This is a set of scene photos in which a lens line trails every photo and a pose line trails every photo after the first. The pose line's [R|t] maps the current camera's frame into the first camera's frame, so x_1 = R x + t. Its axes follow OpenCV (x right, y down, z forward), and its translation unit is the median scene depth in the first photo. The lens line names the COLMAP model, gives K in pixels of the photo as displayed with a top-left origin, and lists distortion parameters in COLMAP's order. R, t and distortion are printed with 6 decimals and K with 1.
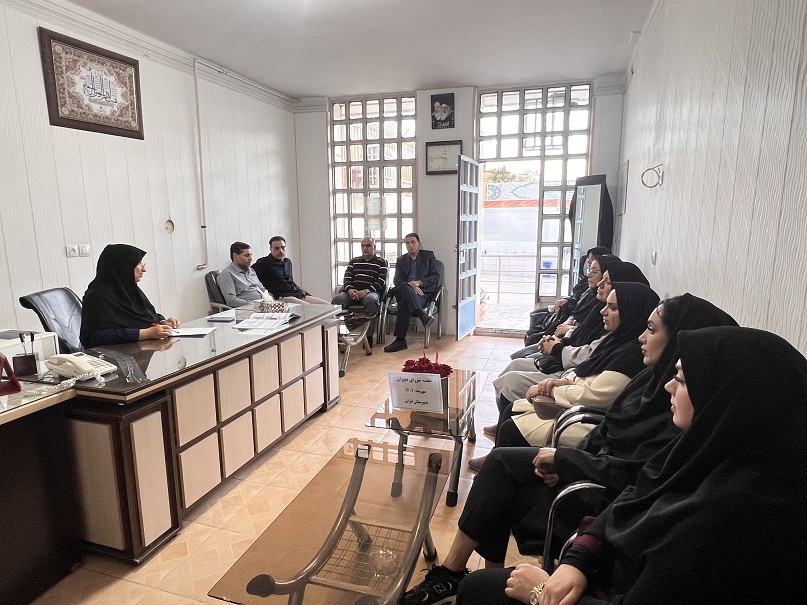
lens RADIAL K [[486.6, 0, 401.2], [0, 486.6, 306.0], [0, 0, 1]] dist [0.003197, 0.000067]
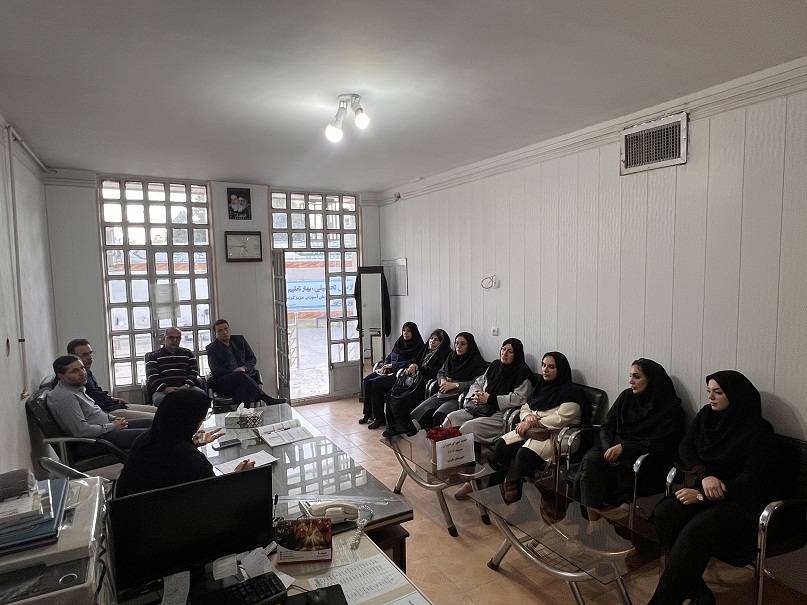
lens RADIAL K [[486.6, 0, 401.2], [0, 486.6, 306.0], [0, 0, 1]] dist [0.003197, 0.000067]
pose [[0.685317, -0.065210, 0.725319, -0.452045], [0.143598, 0.988529, -0.046804, -0.079704], [-0.713947, 0.136230, 0.686820, 0.052095]]
